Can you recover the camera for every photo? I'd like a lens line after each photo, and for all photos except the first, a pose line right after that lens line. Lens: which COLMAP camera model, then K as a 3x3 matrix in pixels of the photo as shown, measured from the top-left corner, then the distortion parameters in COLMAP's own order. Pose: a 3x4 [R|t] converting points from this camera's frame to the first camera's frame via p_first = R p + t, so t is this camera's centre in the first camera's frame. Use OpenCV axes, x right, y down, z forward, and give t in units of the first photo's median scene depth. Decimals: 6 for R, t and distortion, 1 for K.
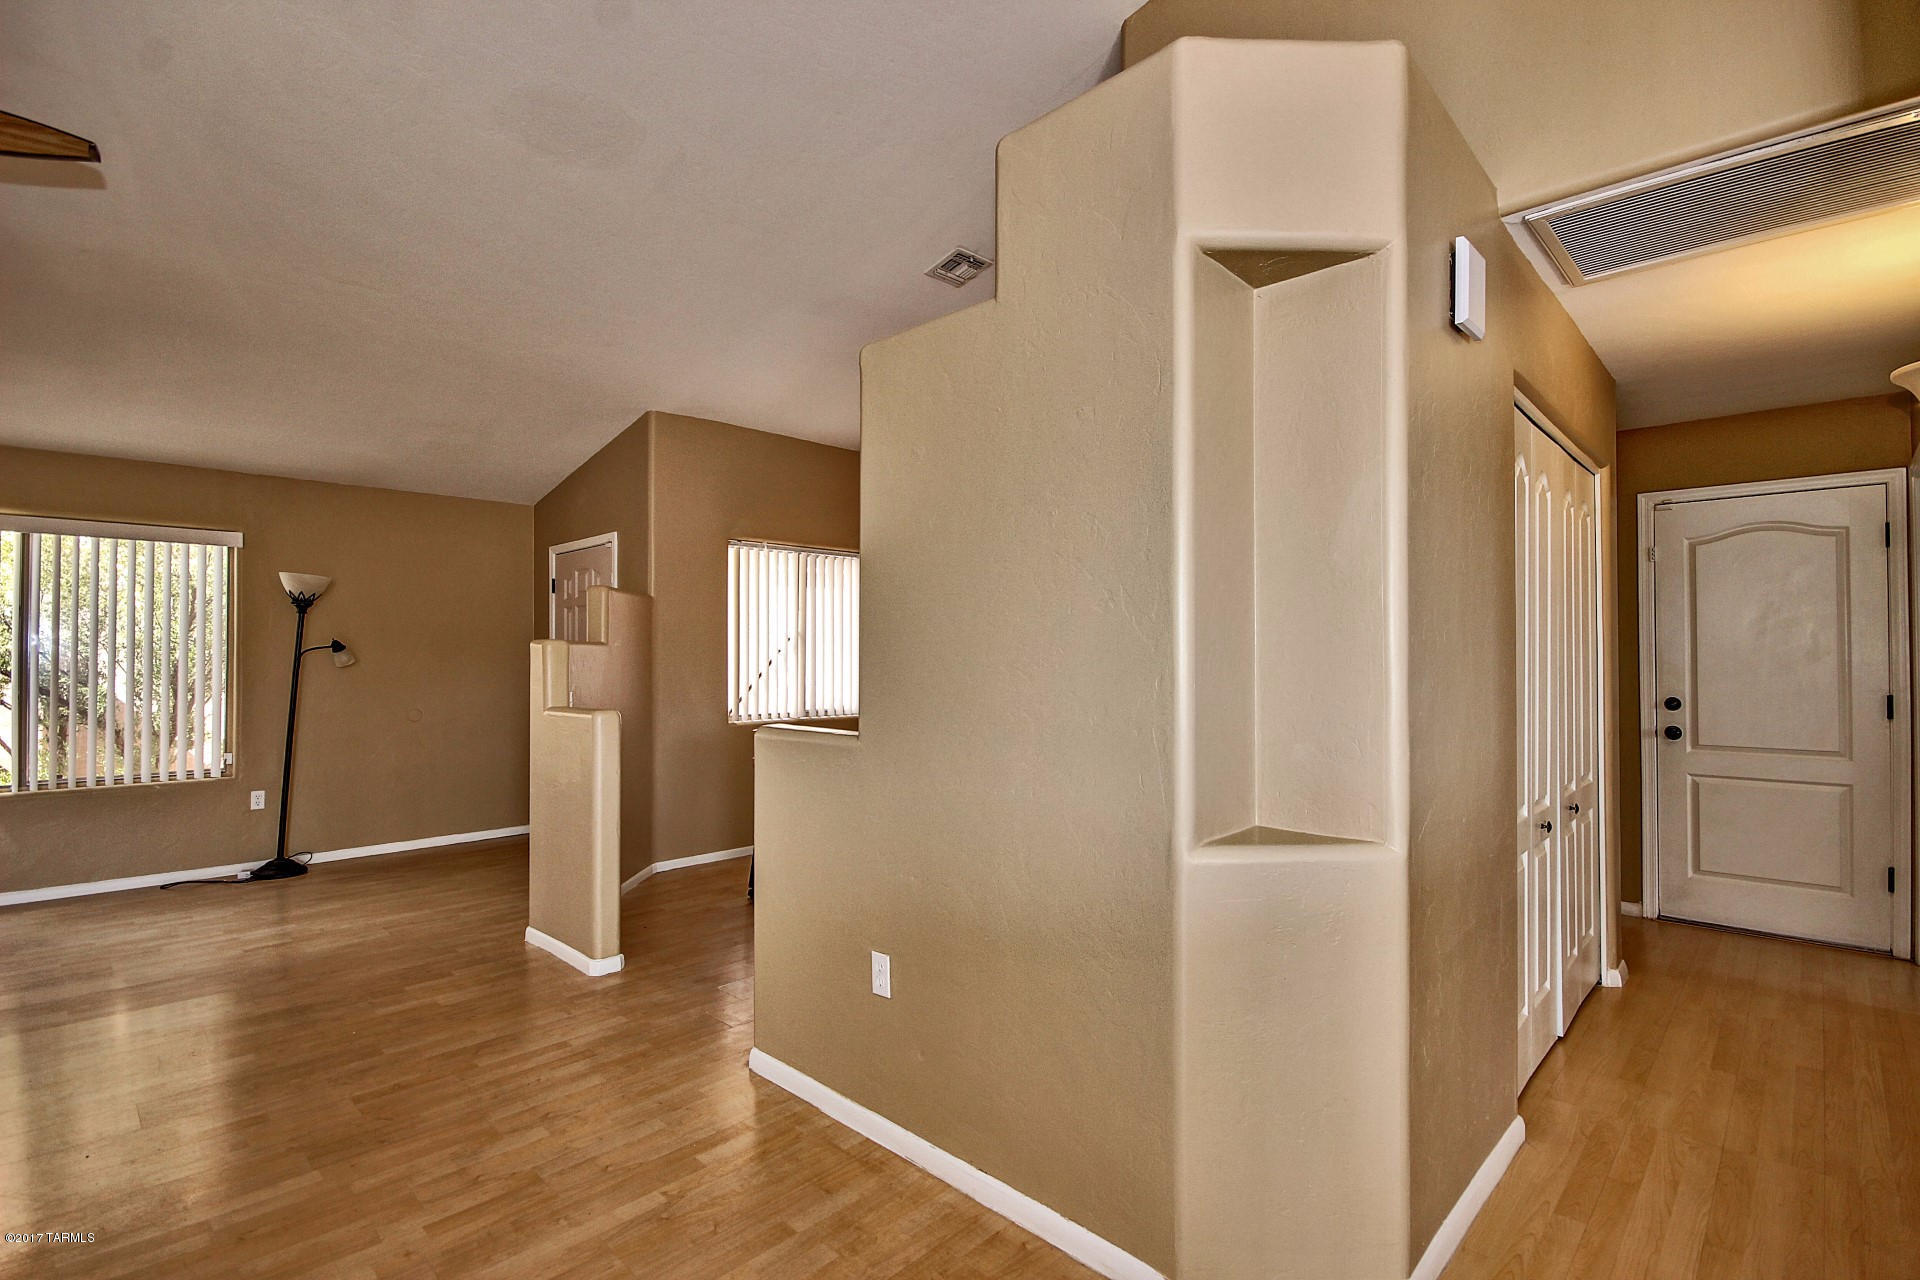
lens RADIAL K [[886.2, 0, 956.7], [0, 886.2, 649.2], [0, 0, 1]] dist [0.010077, -0.009743]
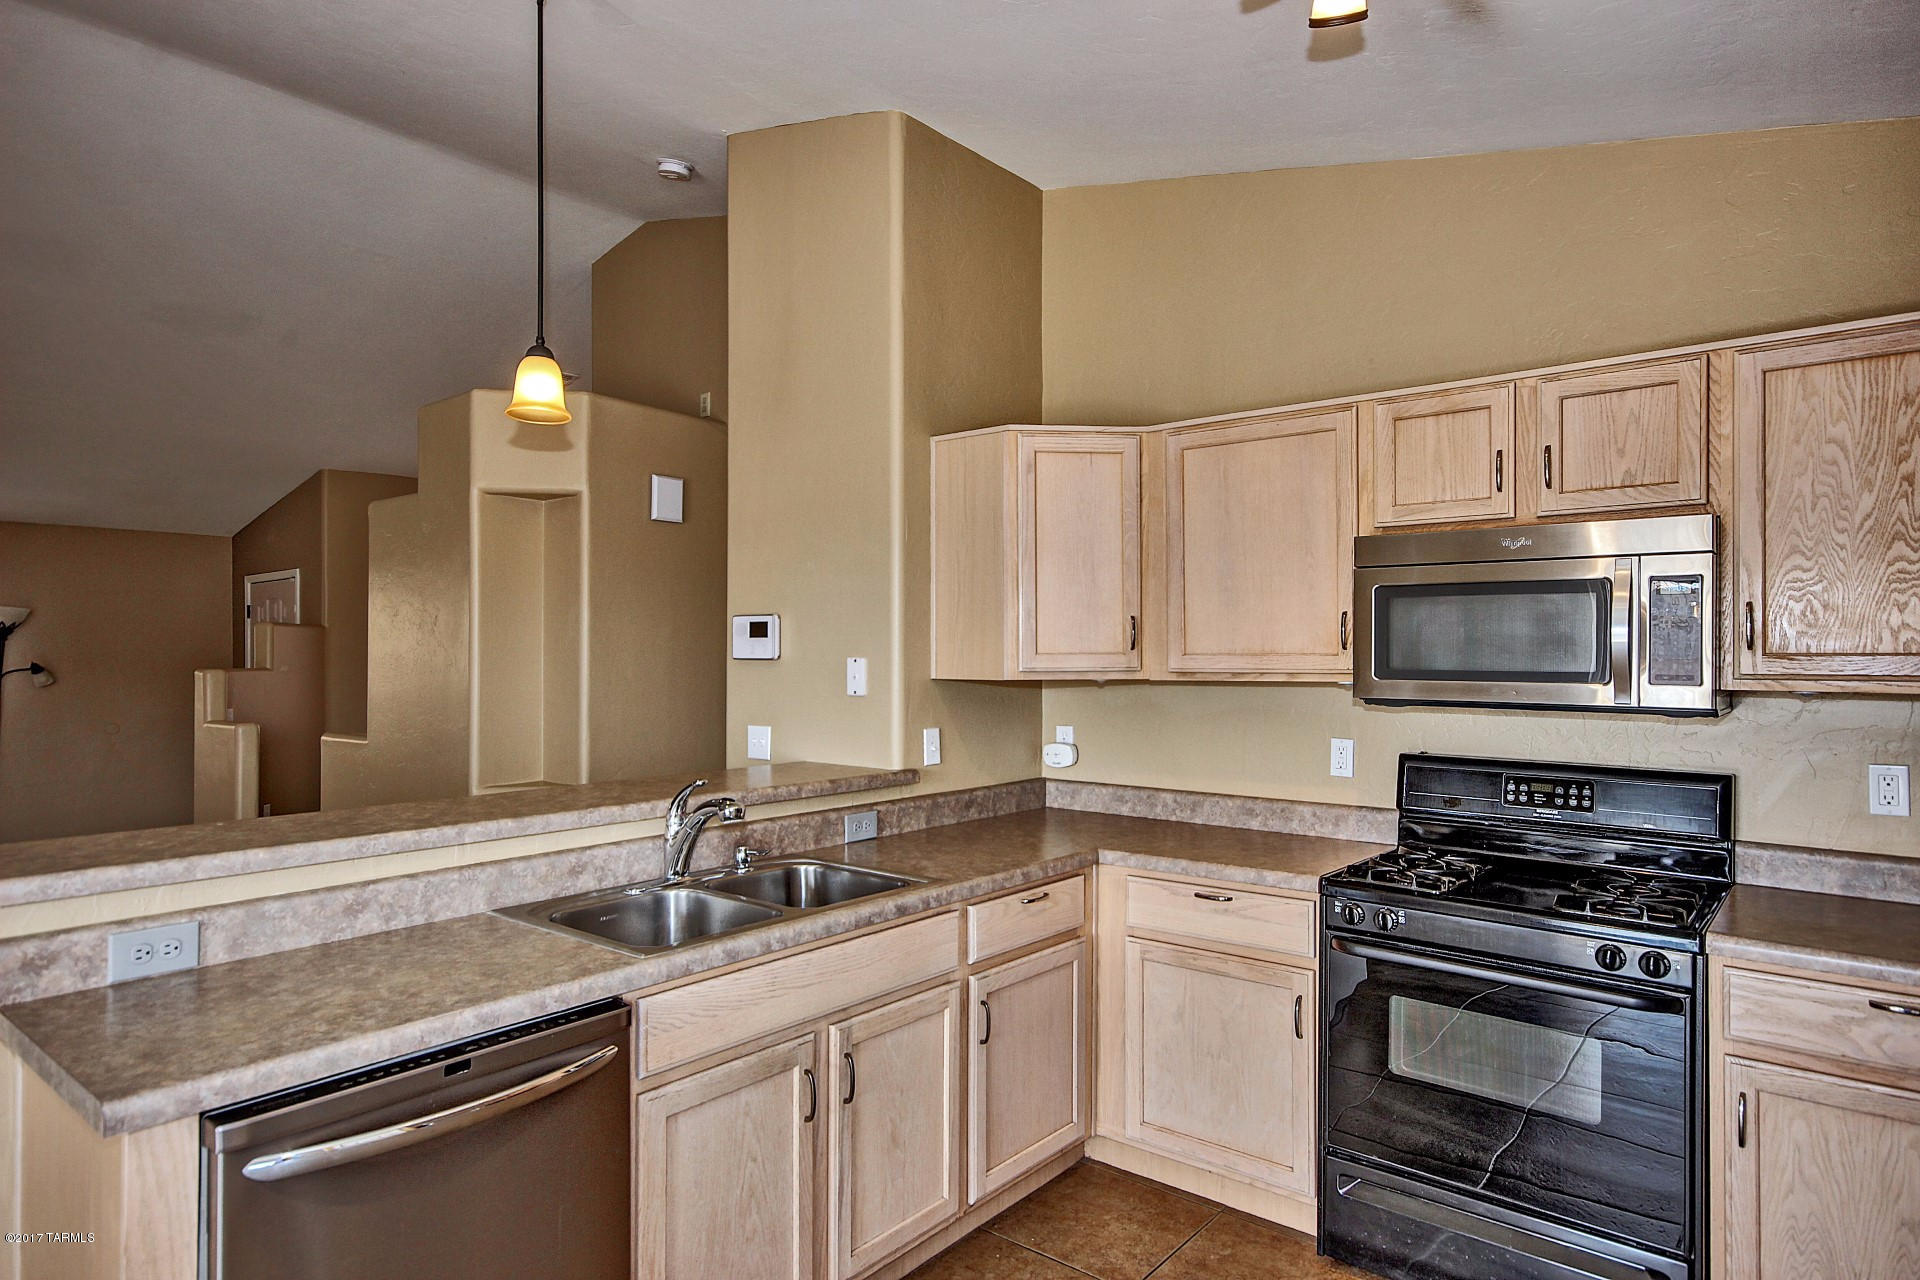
lens RADIAL K [[1077.5, 0, 969.6], [0, 1077.5, 653.4], [0, 0, 1]] dist [0.007003, 0.001491]
pose [[0.995713, 0.000501, 0.092500, 0.375386], [-0.001014, 0.999984, 0.005499, -0.032340], [-0.092496, -0.005569, 0.995698, -0.508089]]
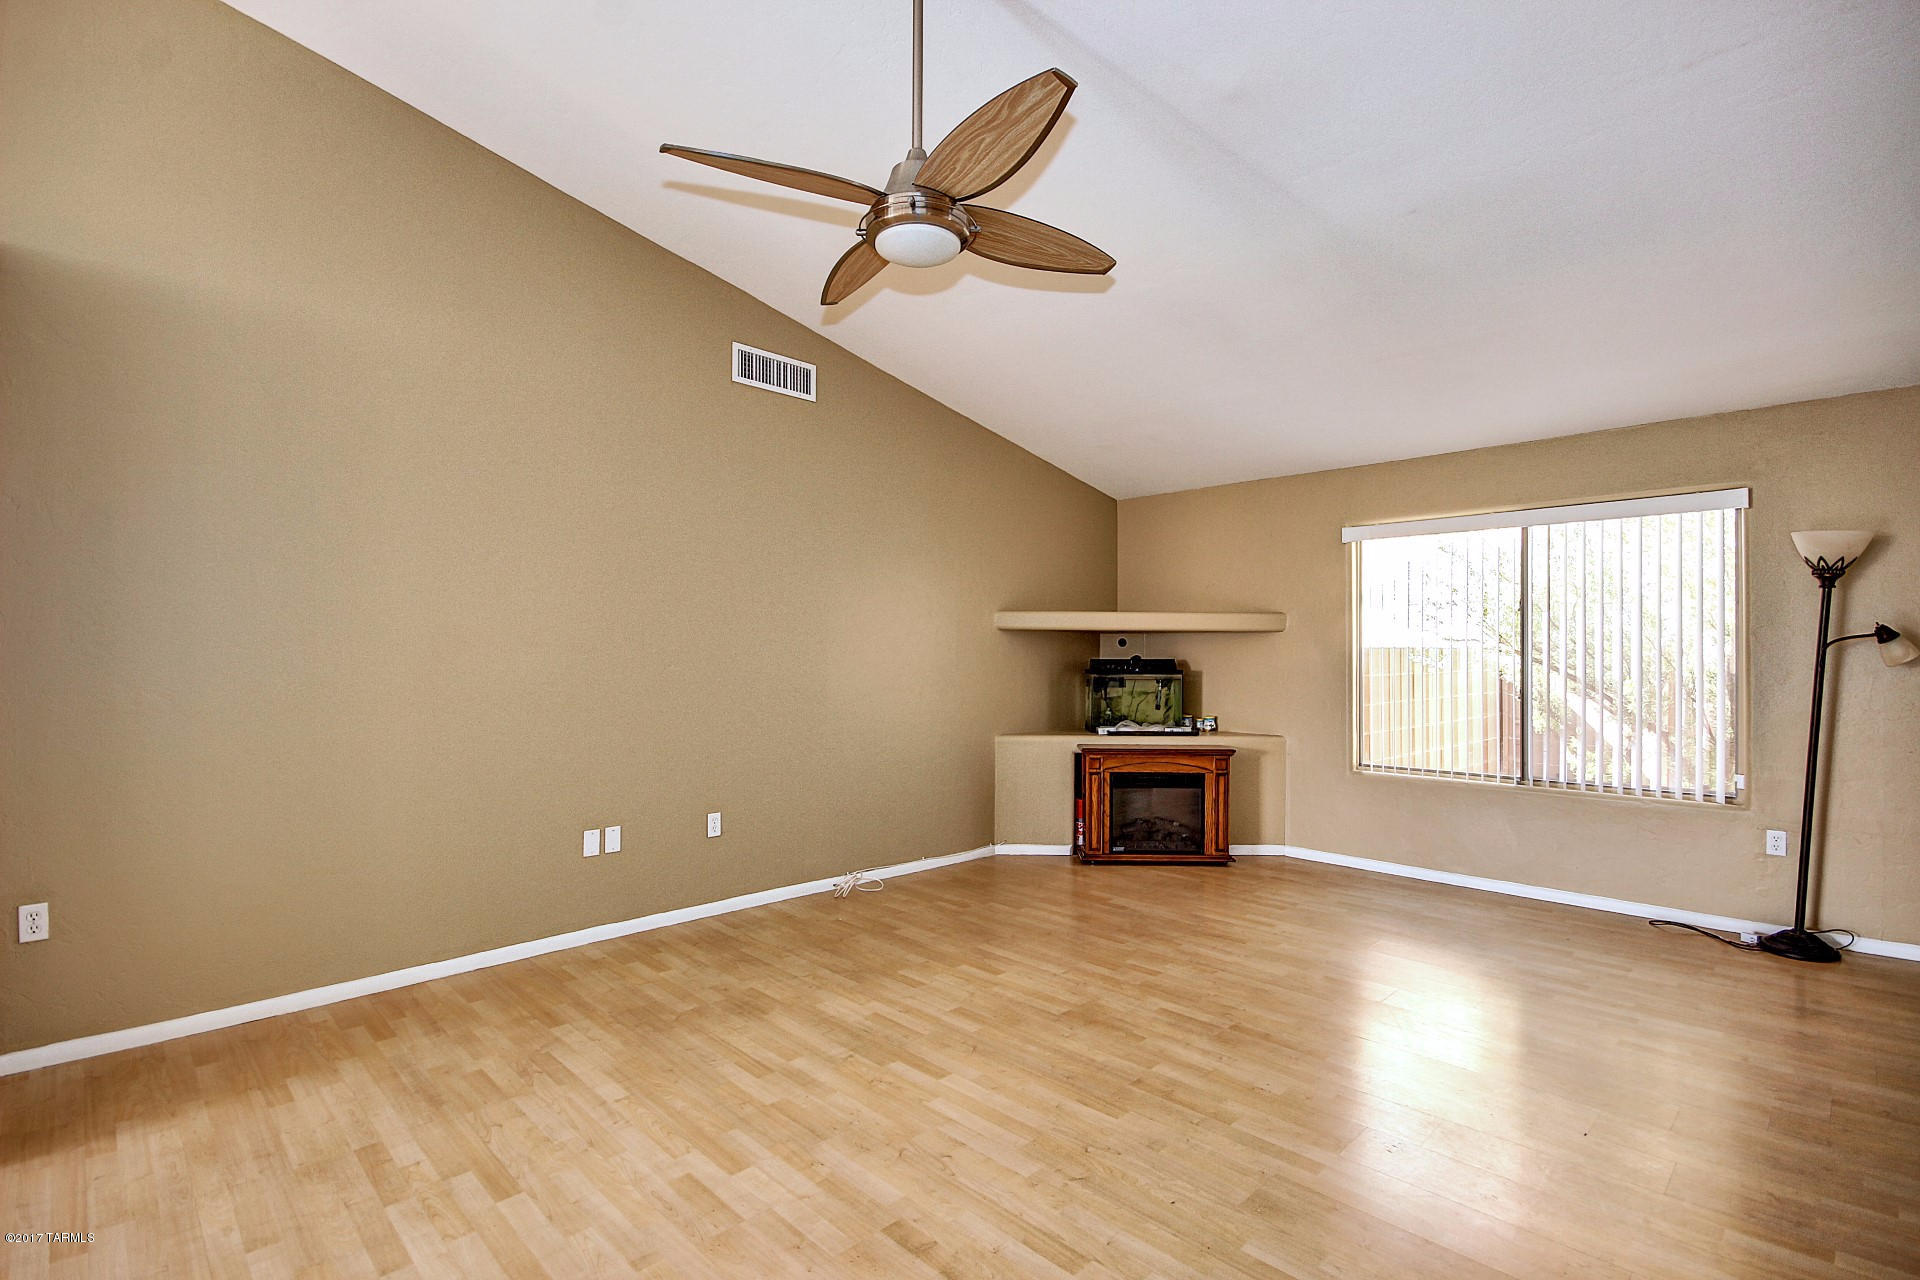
lens RADIAL K [[886.2, 0, 971.9], [0, 886.2, 650.2], [0, 0, 1]] dist [0.010077, -0.009743]
pose [[-0.013510, -0.007825, -0.999878, -0.032084], [0.009134, 0.999927, -0.007948, 0.008160], [0.999867, -0.009240, -0.013437, 0.339104]]
